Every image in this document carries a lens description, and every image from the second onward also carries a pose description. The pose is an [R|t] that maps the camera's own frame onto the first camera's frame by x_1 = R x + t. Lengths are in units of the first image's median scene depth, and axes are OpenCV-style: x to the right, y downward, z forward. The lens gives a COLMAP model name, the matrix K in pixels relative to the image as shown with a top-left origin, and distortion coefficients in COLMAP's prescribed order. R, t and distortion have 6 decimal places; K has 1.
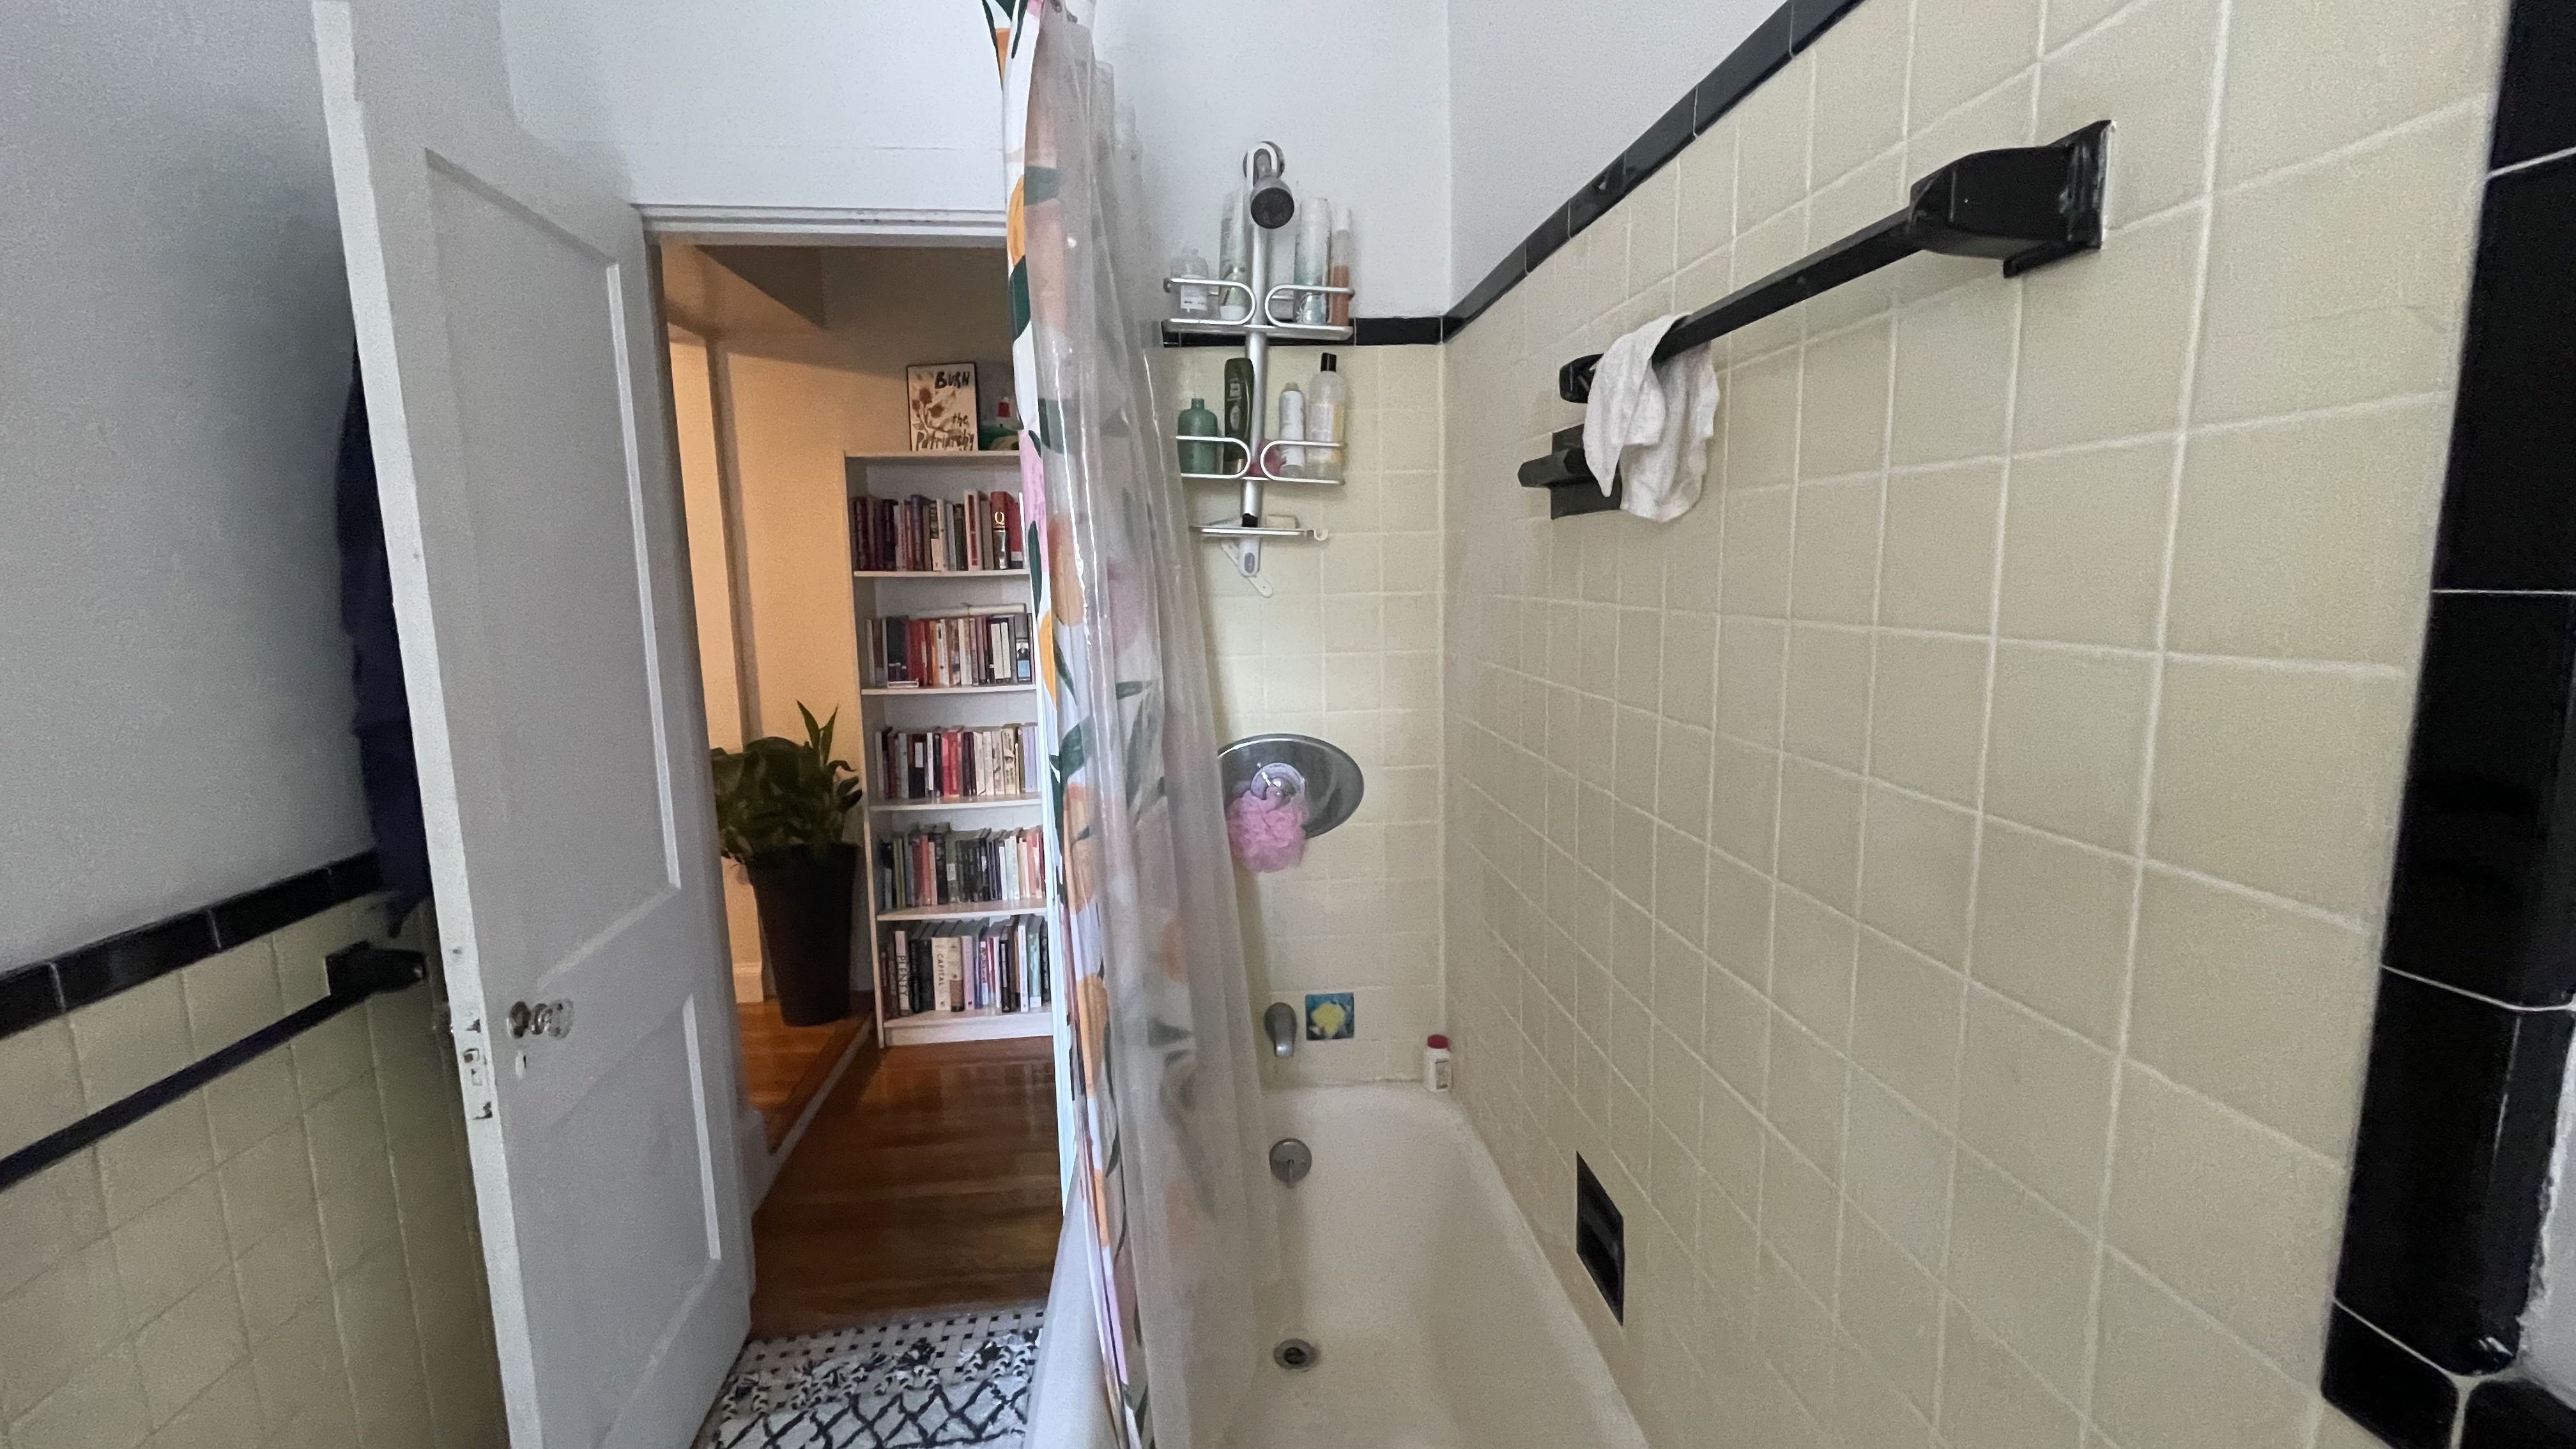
lens RADIAL K [[1046.7, 0, 1286.0], [0, 1046.7, 720.4], [0, 0, 1]] dist [-0.005348, 0.001852]
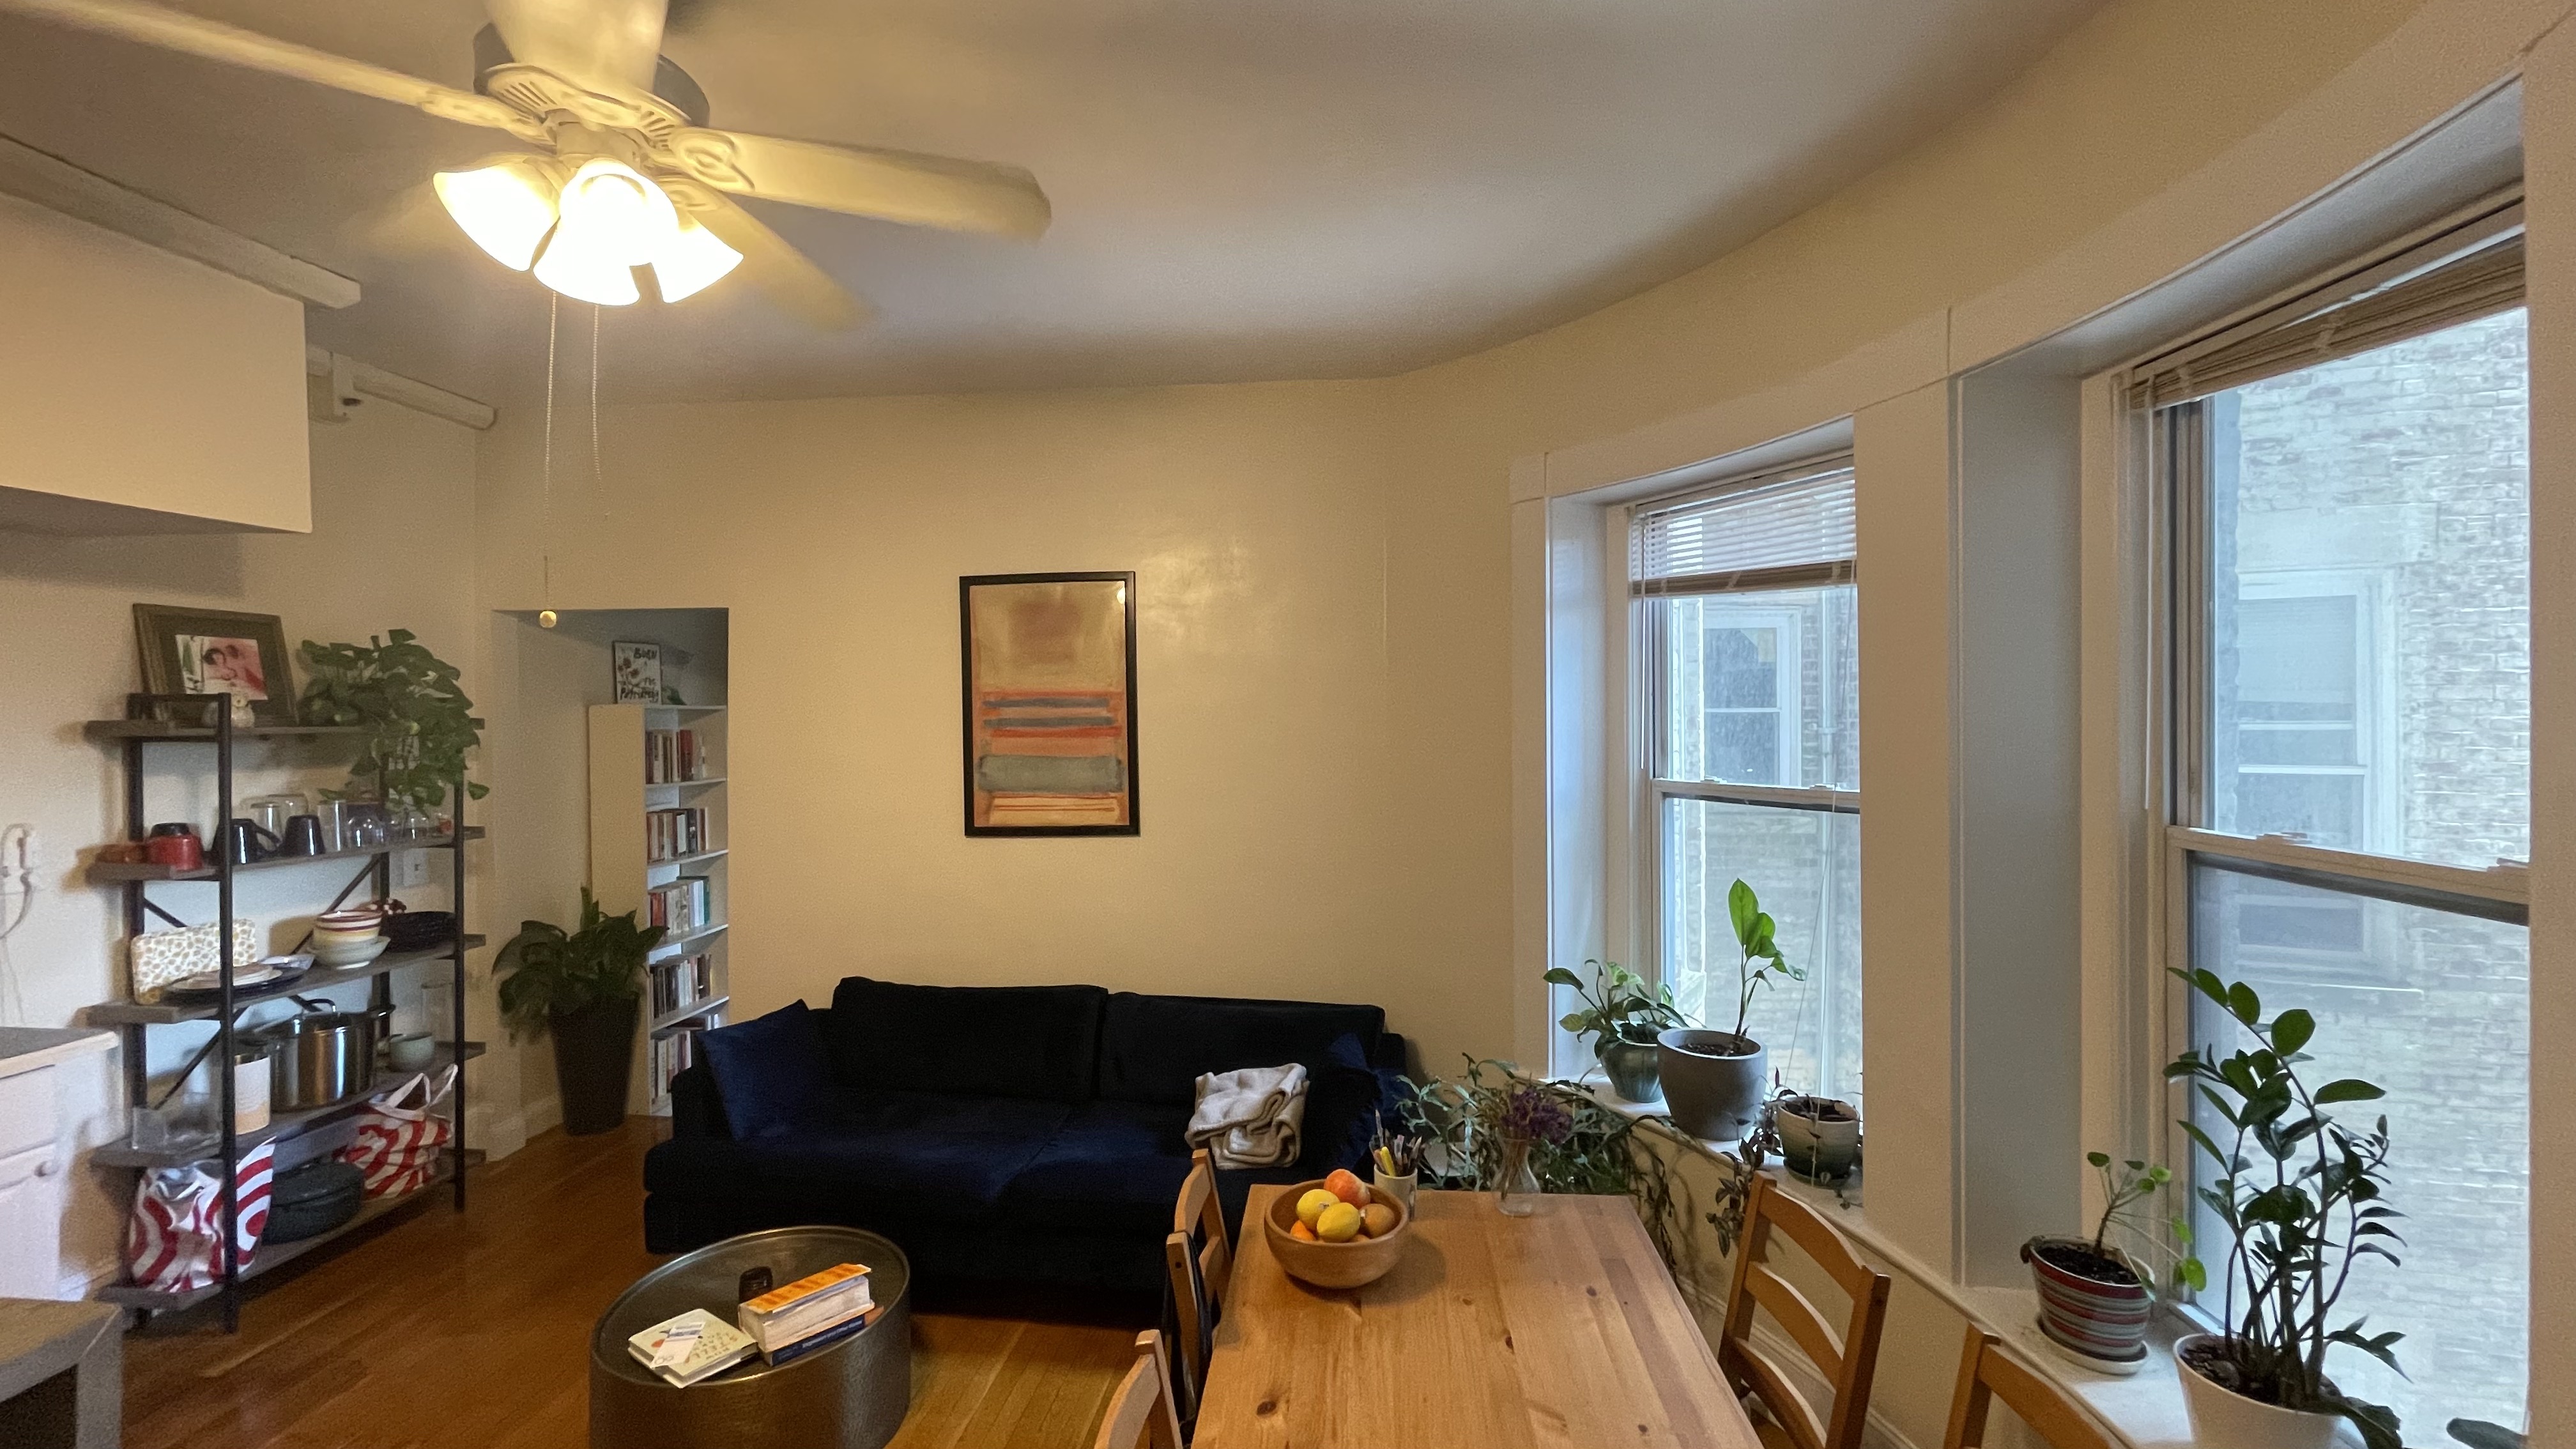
lens RADIAL K [[1046.7, 0, 1283.9], [0, 1046.7, 721.1], [0, 0, 1]] dist [-0.005348, 0.001852]
pose [[0.189570, 0.018005, 0.981702, -1.592491], [0.137448, 0.989500, -0.044689, -0.040261], [-0.972199, 0.143405, 0.185105, -0.141989]]
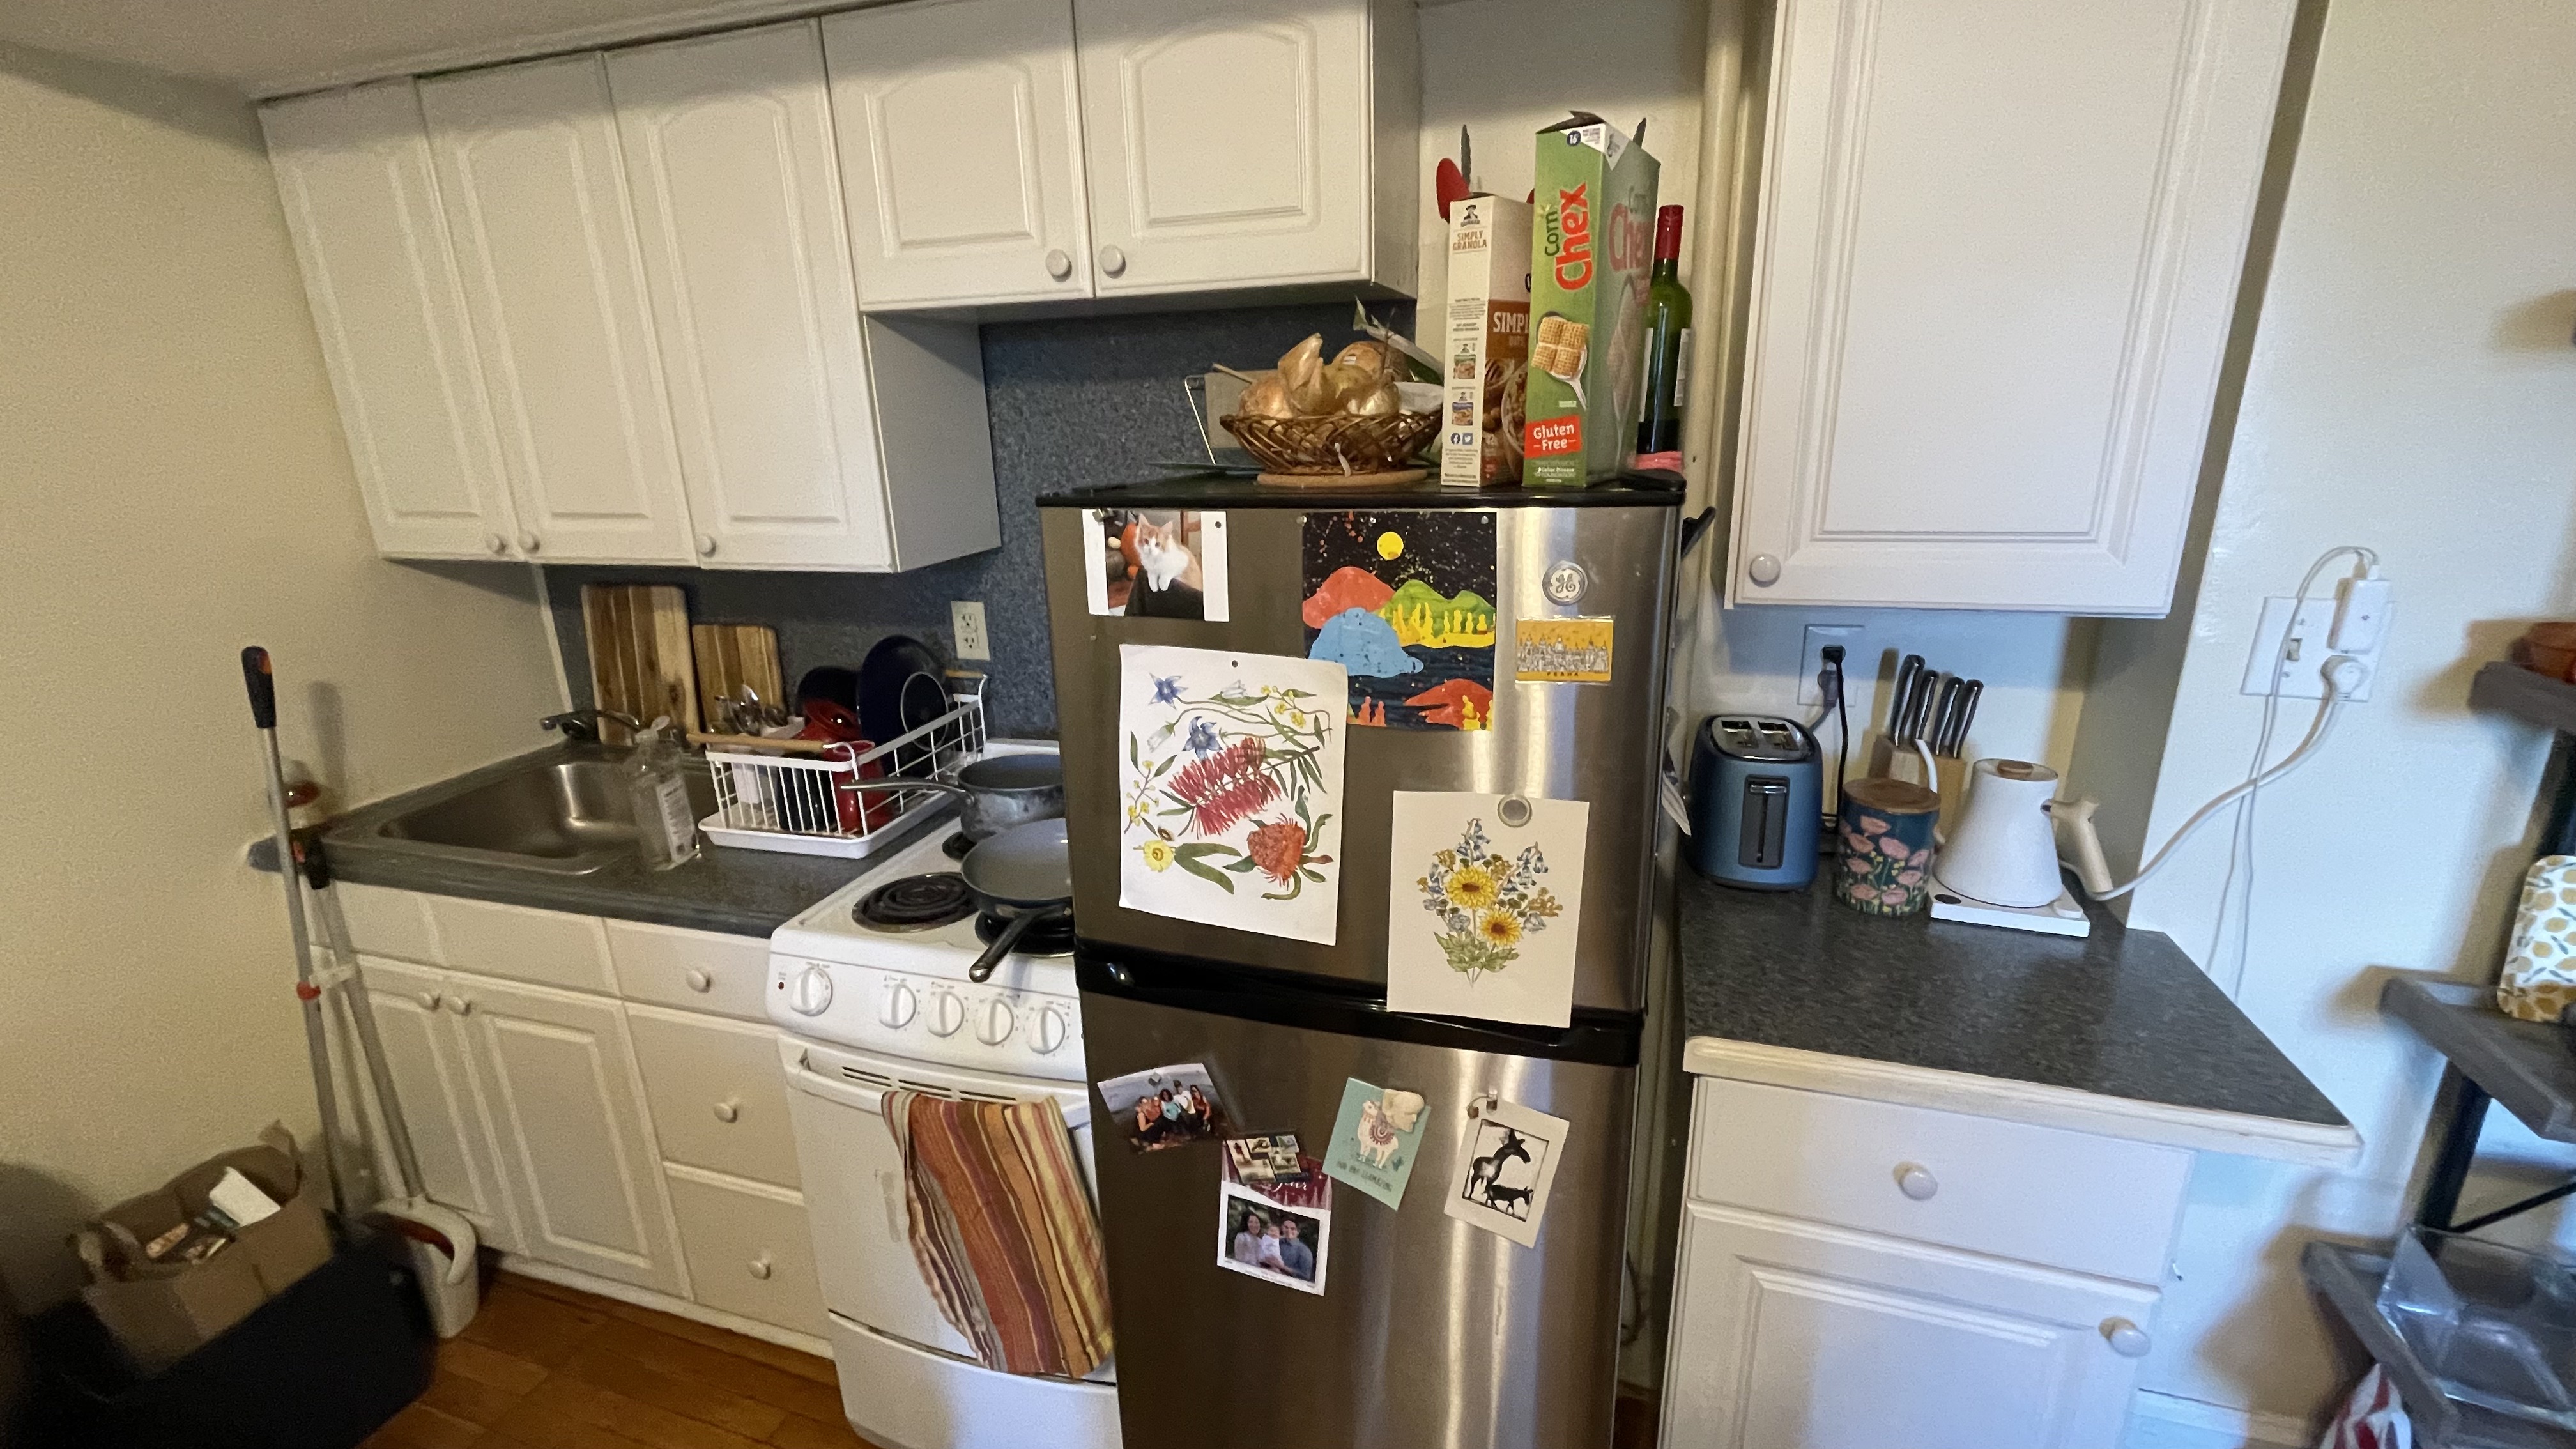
lens RADIAL K [[1046.7, 0, 1282.8], [0, 1046.7, 718.2], [0, 0, 1]] dist [-0.005348, 0.001852]
pose [[0.915564, 0.110003, -0.386835, -1.161347], [-0.050862, 0.985813, 0.159953, -0.114925], [0.398942, -0.126772, 0.908171, 0.516188]]
